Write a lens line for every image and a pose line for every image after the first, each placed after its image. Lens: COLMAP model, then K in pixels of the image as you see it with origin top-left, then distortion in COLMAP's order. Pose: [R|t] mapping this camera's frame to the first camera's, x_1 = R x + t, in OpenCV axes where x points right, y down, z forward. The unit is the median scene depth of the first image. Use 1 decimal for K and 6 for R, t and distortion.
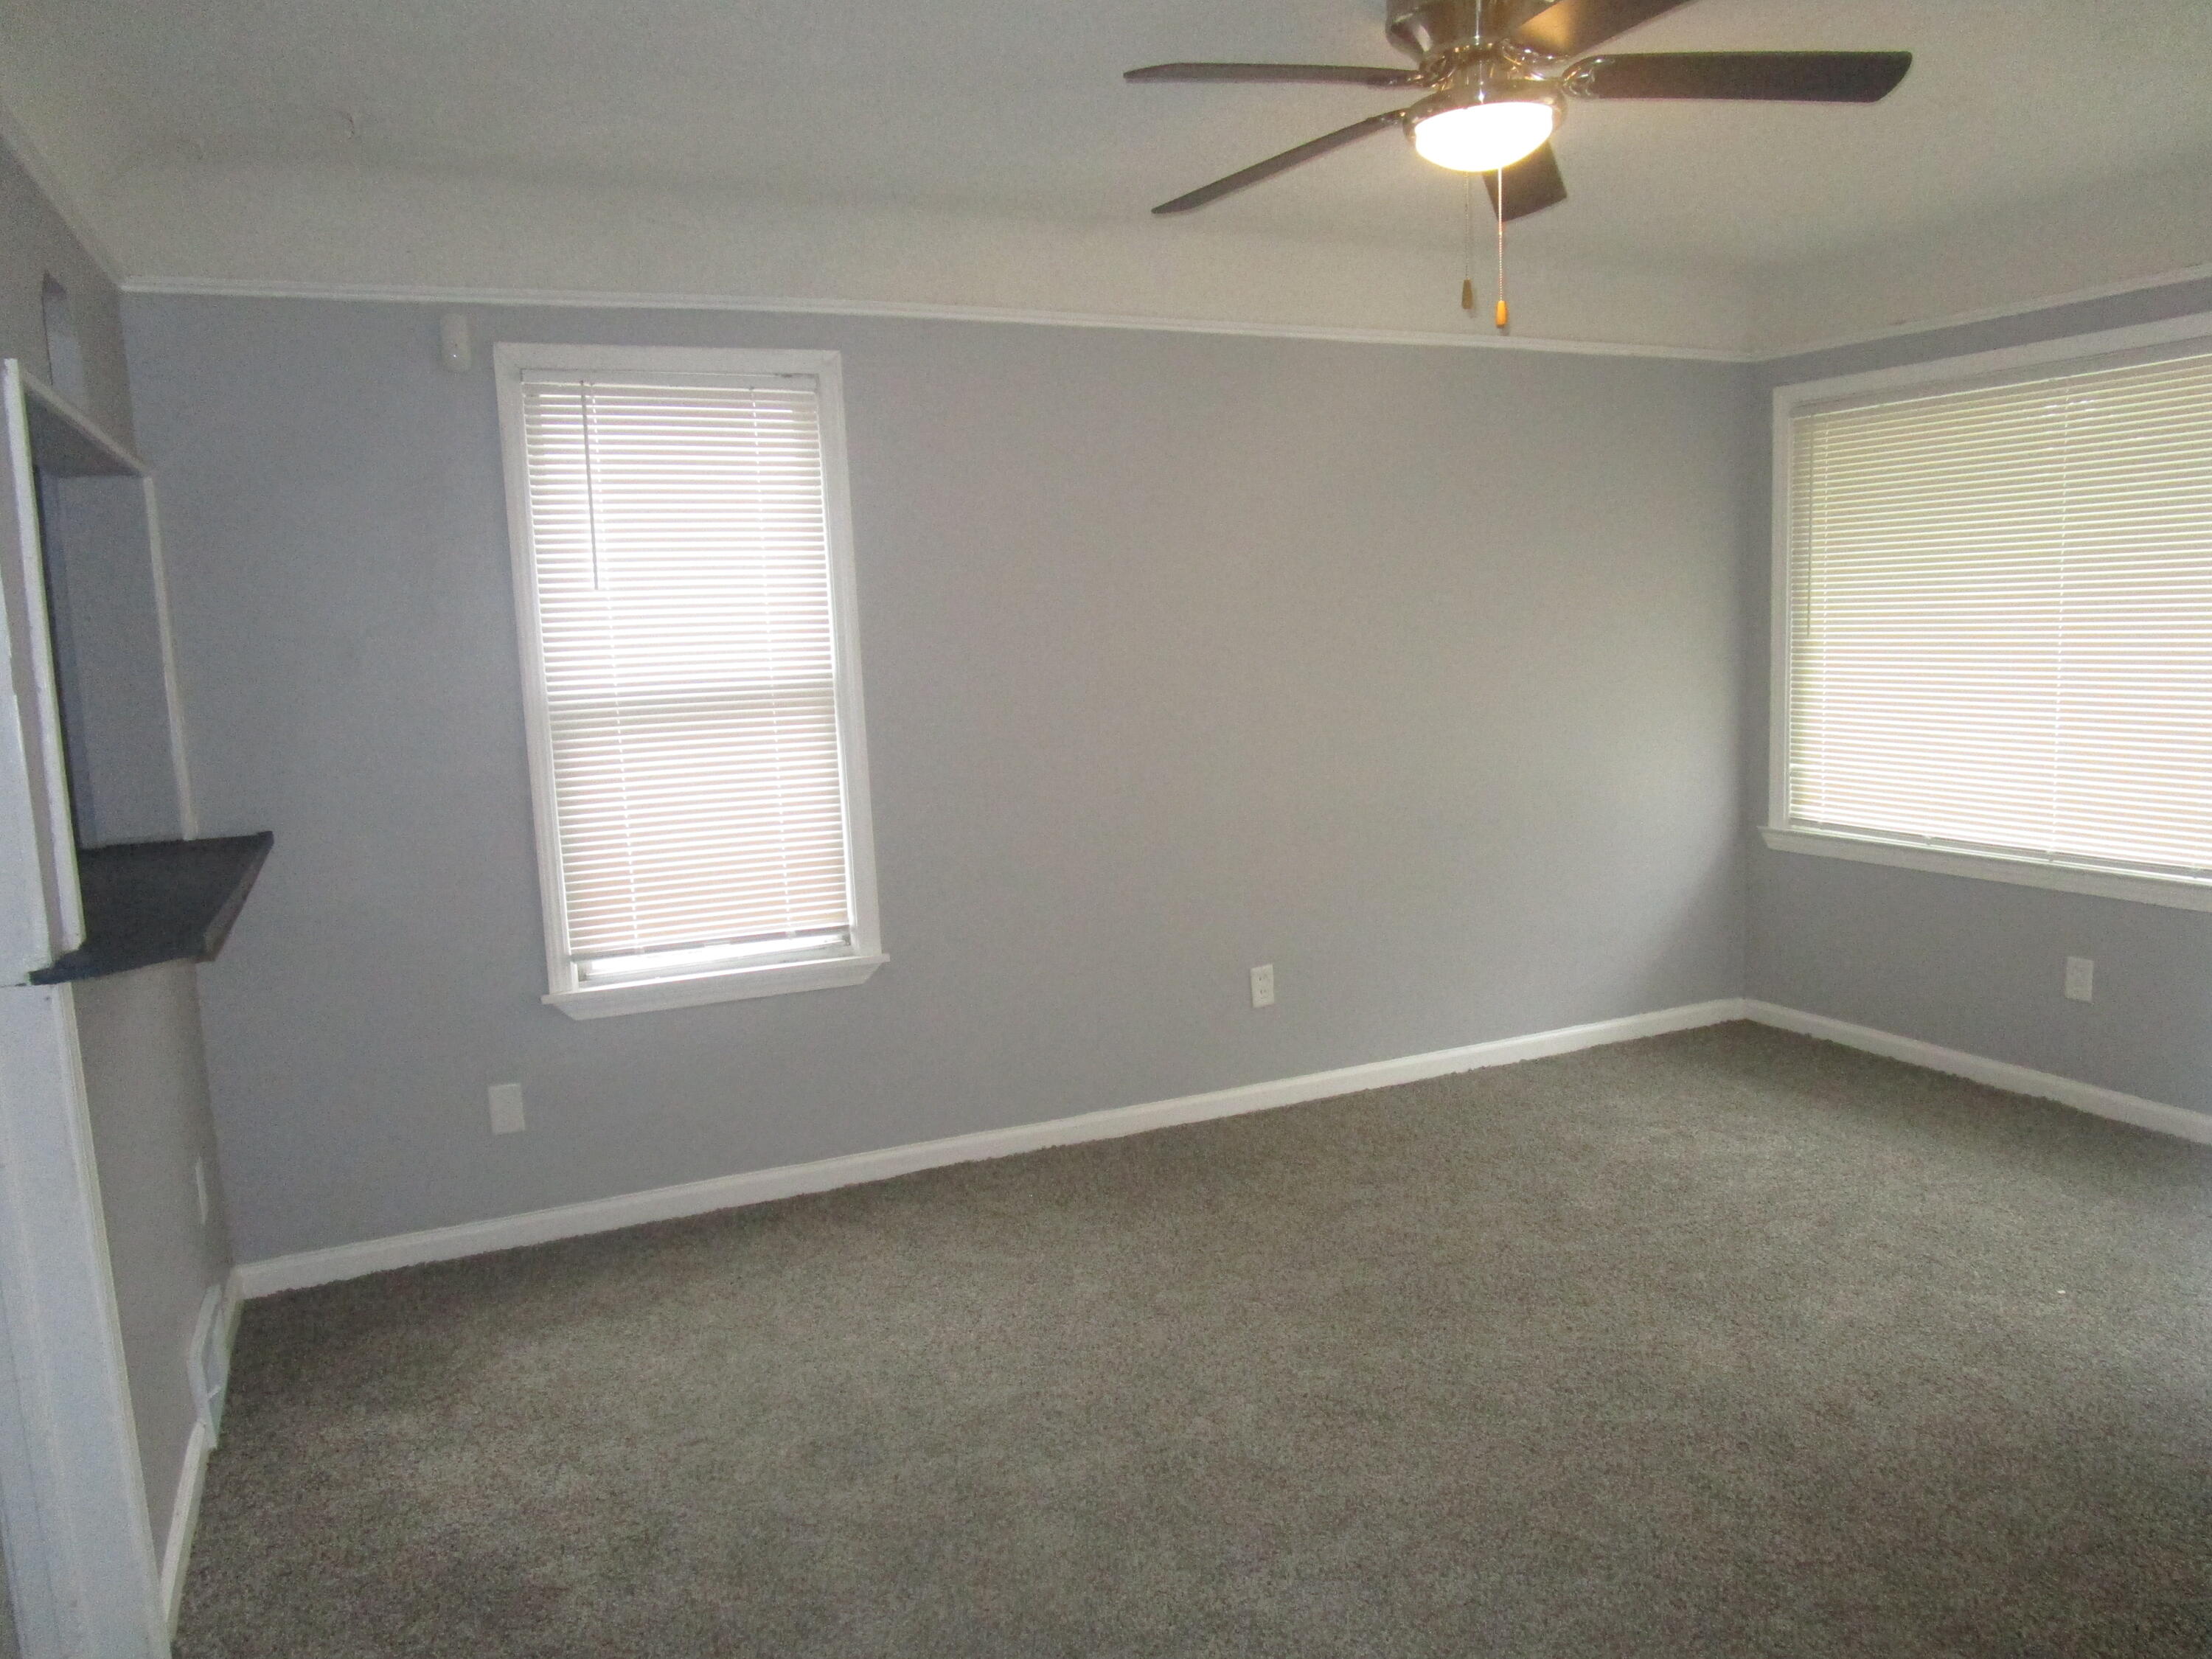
lens RADIAL K [[1563.3, 0, 1103.6], [0, 1563.3, 816.0], [0, 0, 1]] dist [-0.046129, 0.009391]
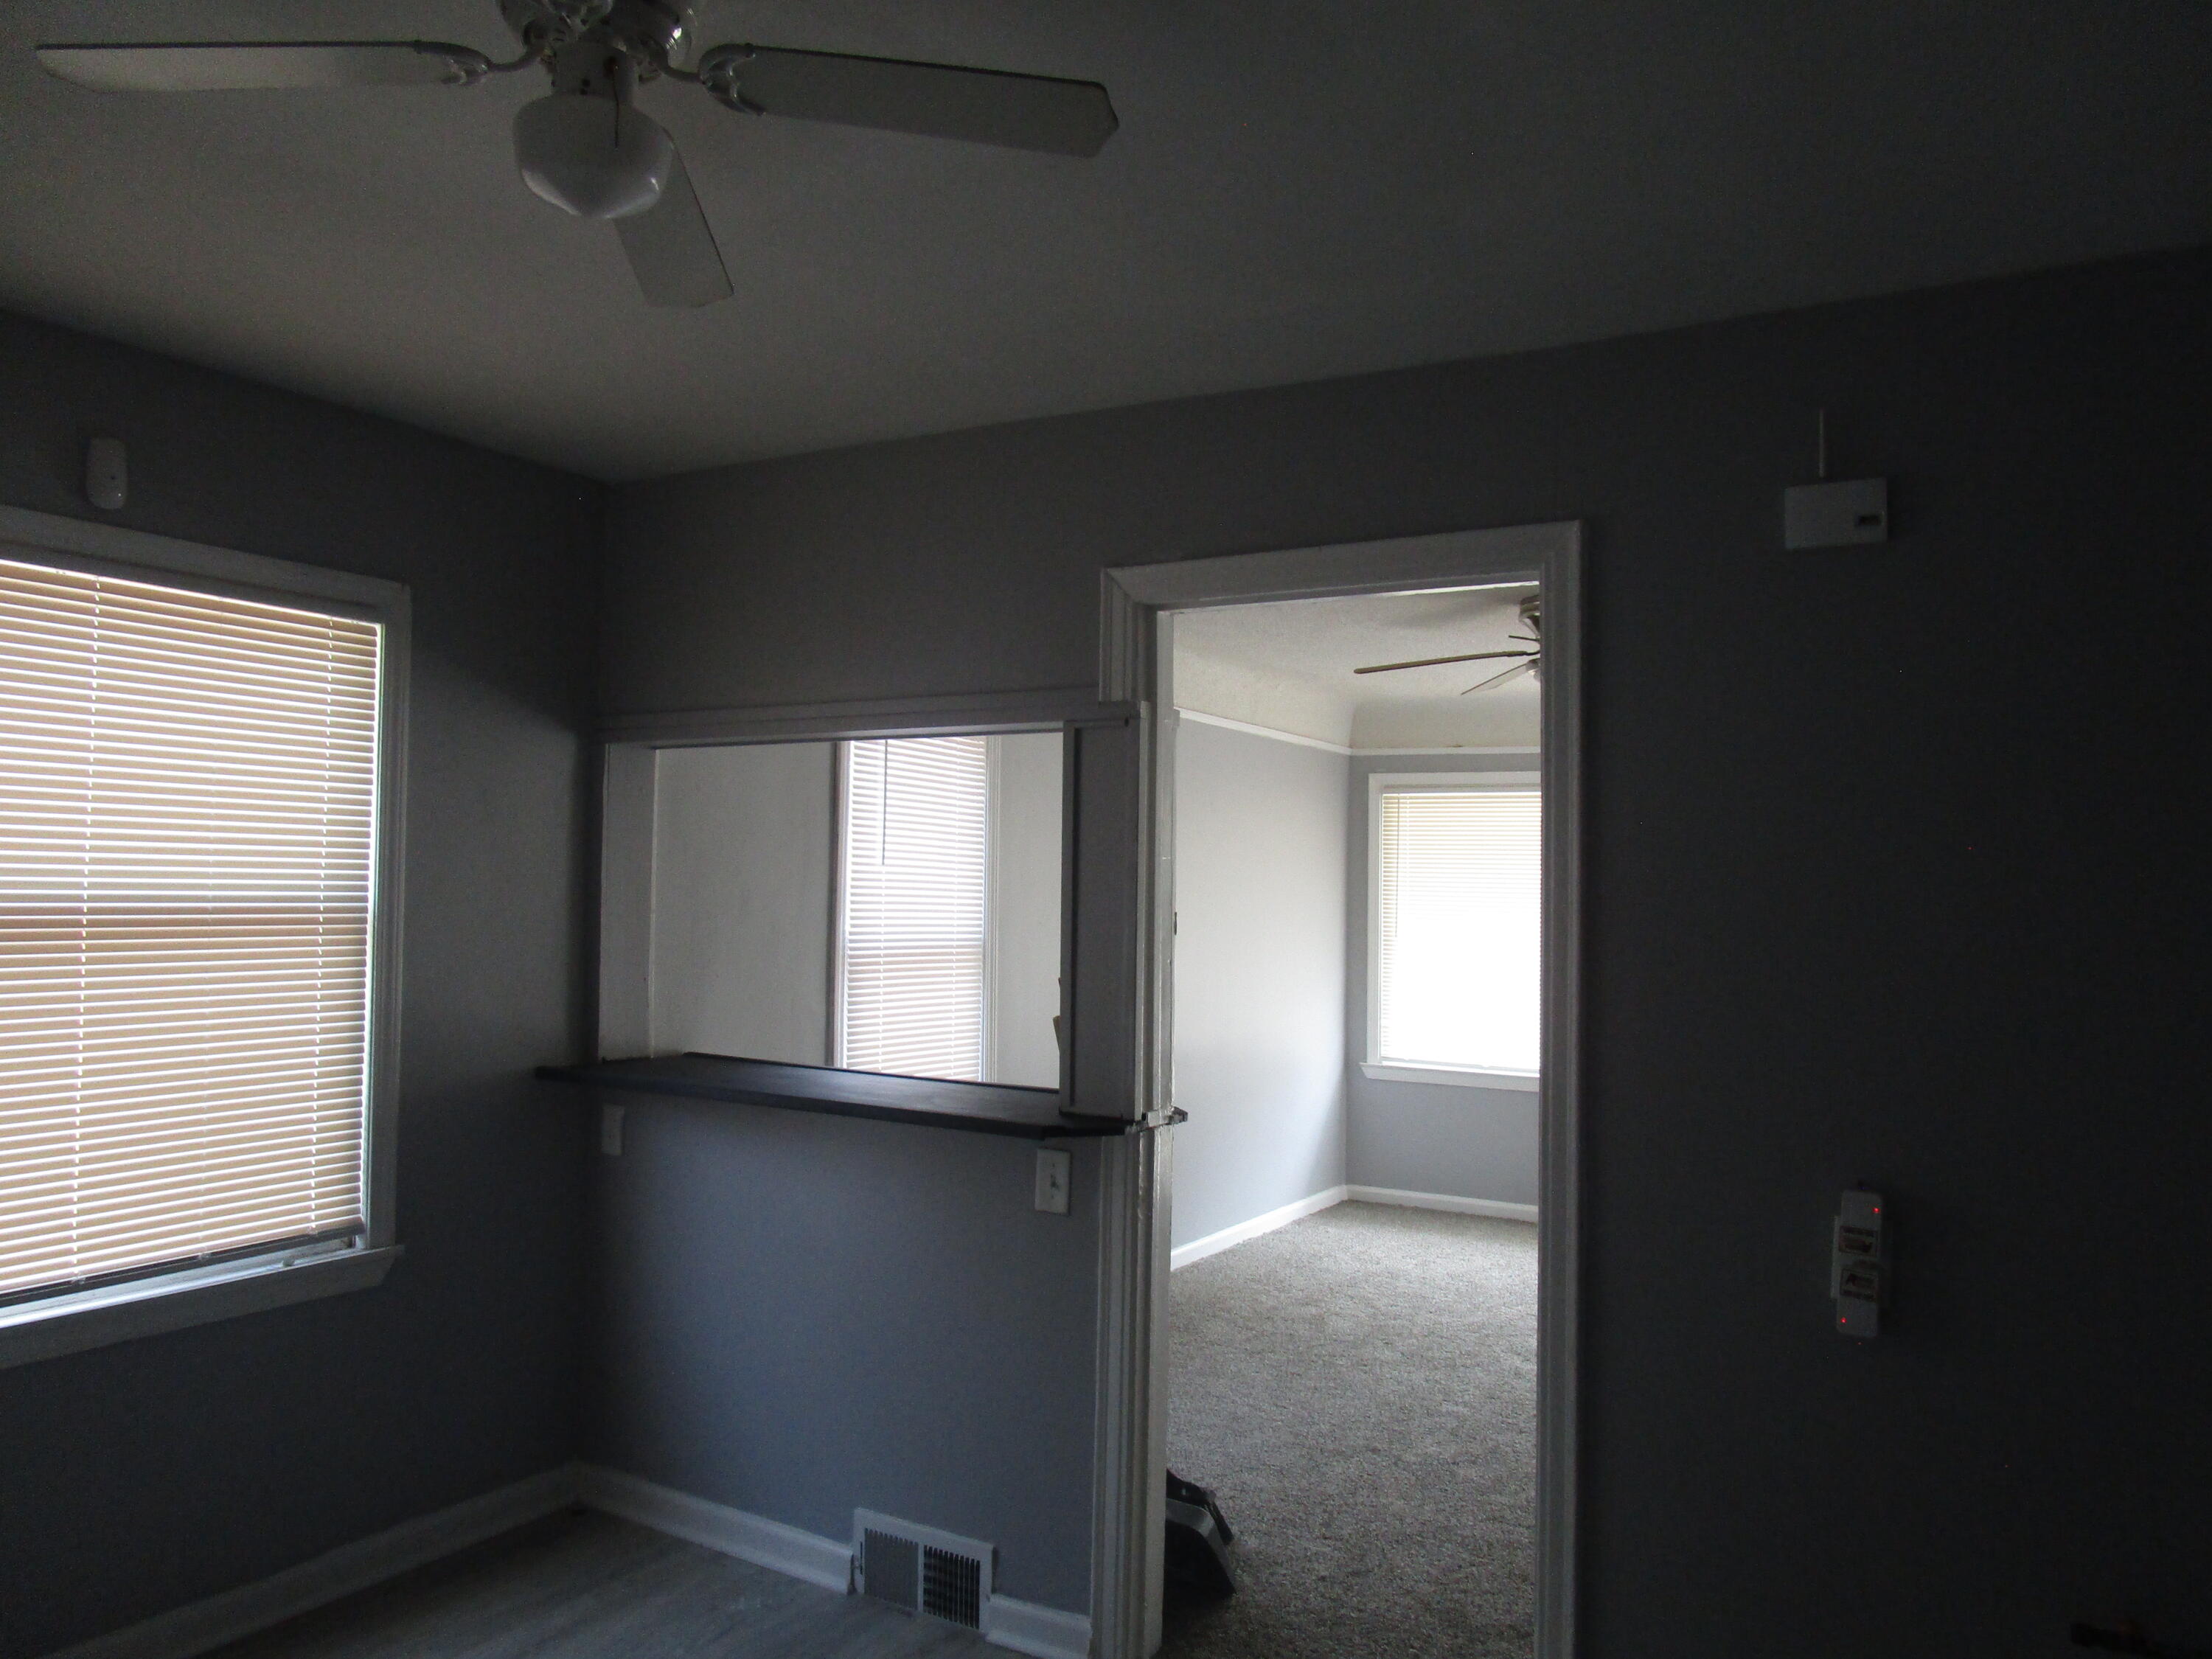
lens RADIAL K [[1563.3, 0, 1103.6], [0, 1563.3, 816.0], [0, 0, 1]] dist [-0.046129, 0.009391]
pose [[0.812558, 0.085484, 0.576578, -0.674819], [0.023608, 0.983549, -0.179093, 0.037039], [-0.582402, 0.159136, 0.797172, -0.078731]]
